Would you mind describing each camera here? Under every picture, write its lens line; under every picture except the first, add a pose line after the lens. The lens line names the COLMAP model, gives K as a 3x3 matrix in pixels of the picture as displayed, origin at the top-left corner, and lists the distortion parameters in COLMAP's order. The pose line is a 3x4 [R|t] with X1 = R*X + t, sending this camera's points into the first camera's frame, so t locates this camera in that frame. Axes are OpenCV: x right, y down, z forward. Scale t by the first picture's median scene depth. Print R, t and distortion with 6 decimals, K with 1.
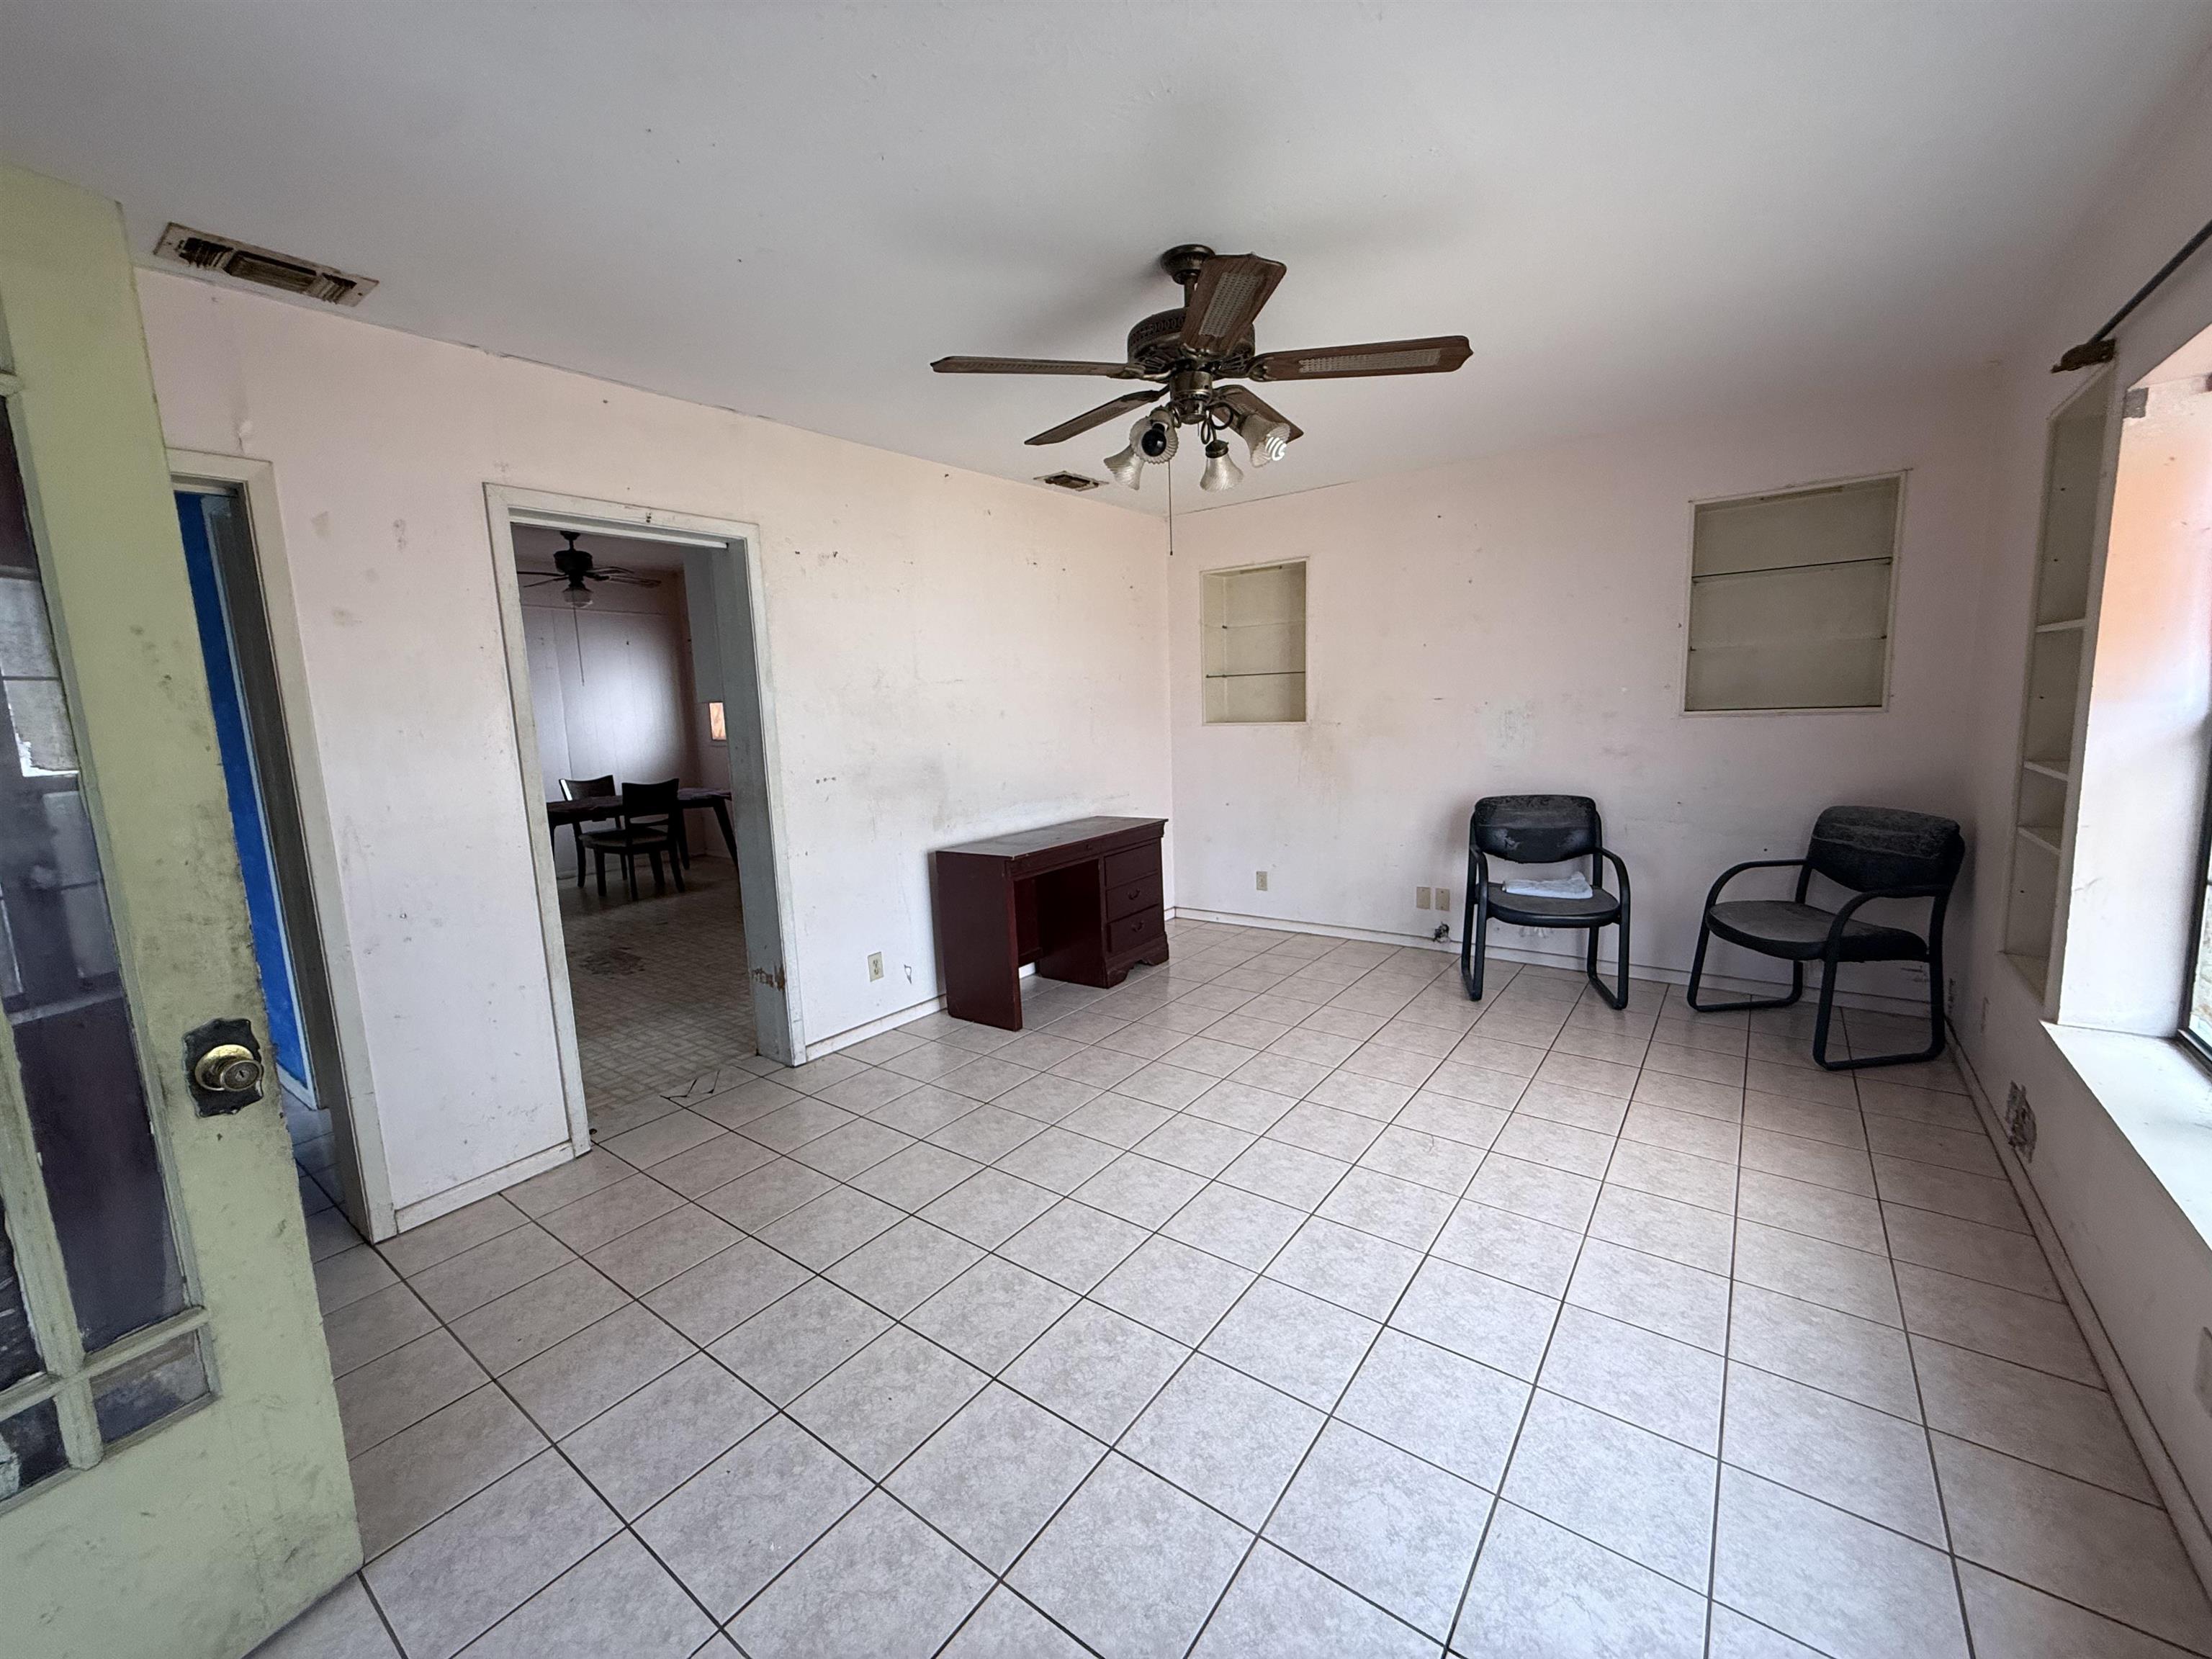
lens RADIAL K [[880.8, 0, 1099.5], [0, 880.8, 831.3], [0, 0, 1]] dist [-0.000120, 0.000005]
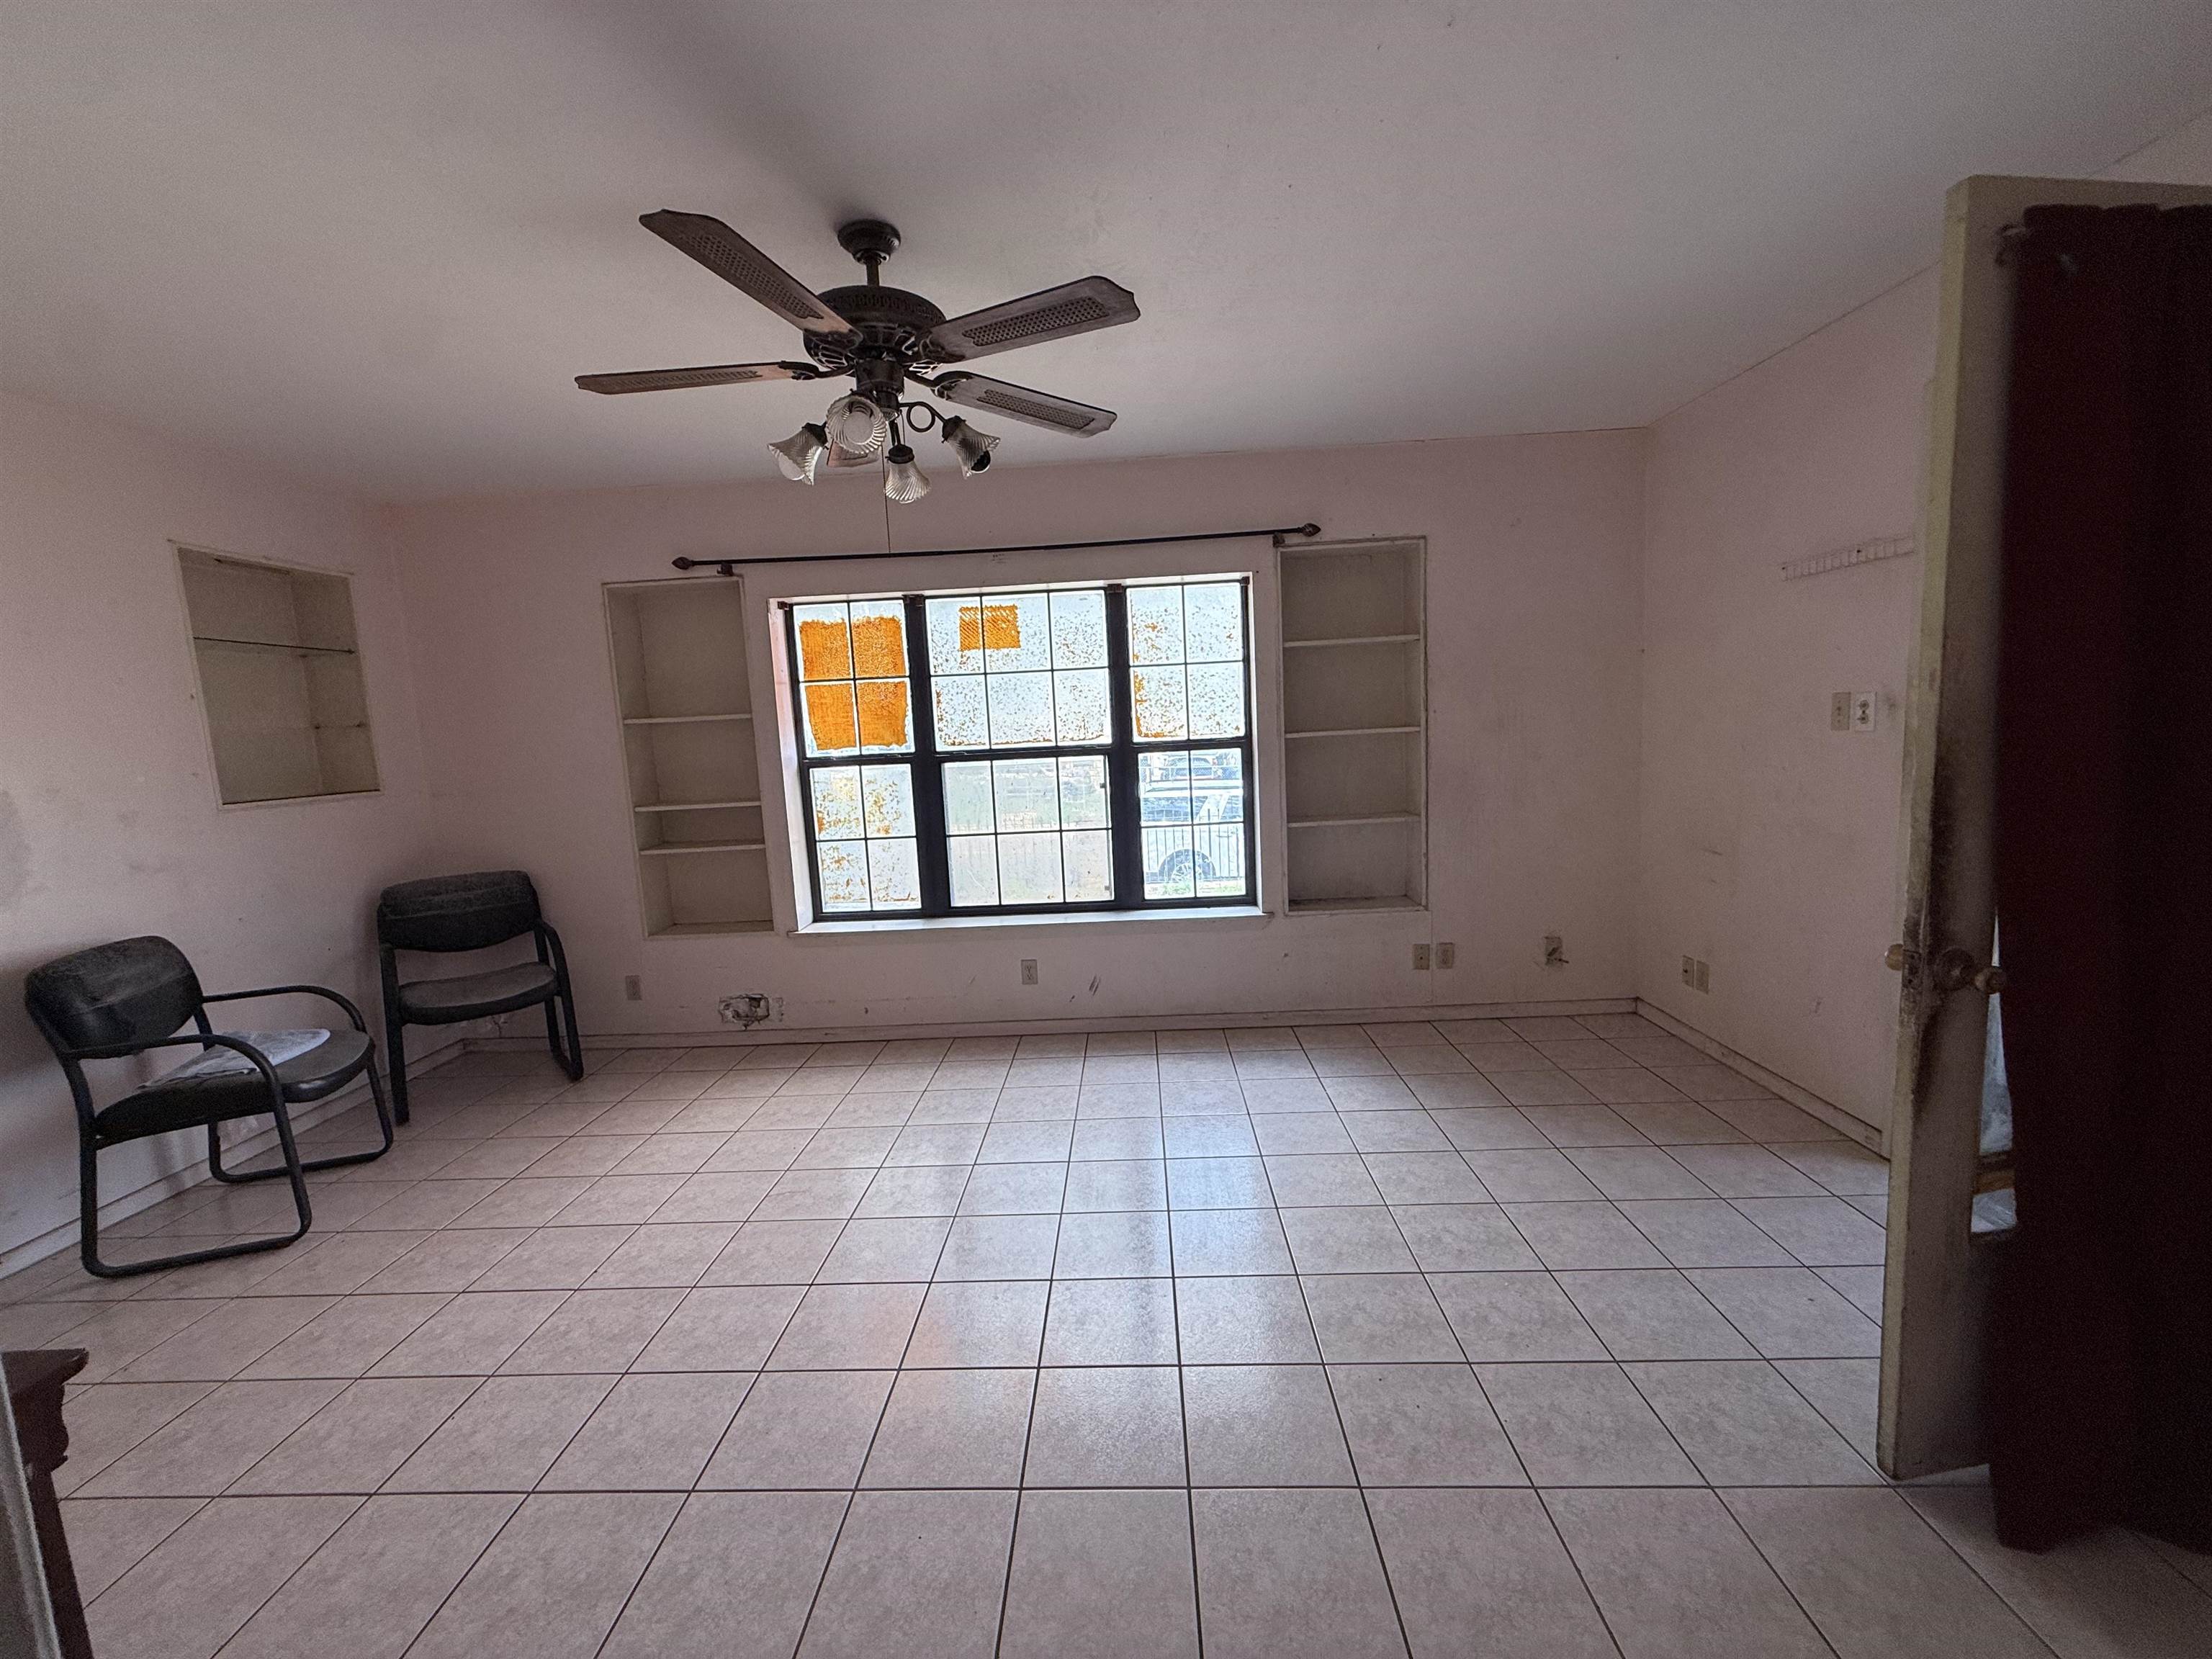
lens RADIAL K [[880.8, 0, 1103.5], [0, 880.8, 820.4], [0, 0, 1]] dist [-0.000120, 0.000005]
pose [[-0.572520, -0.020413, 0.819636, -0.497833], [0.189373, 0.969366, 0.156420, -0.109614], [-0.797721, 0.244771, -0.551116, 0.918704]]
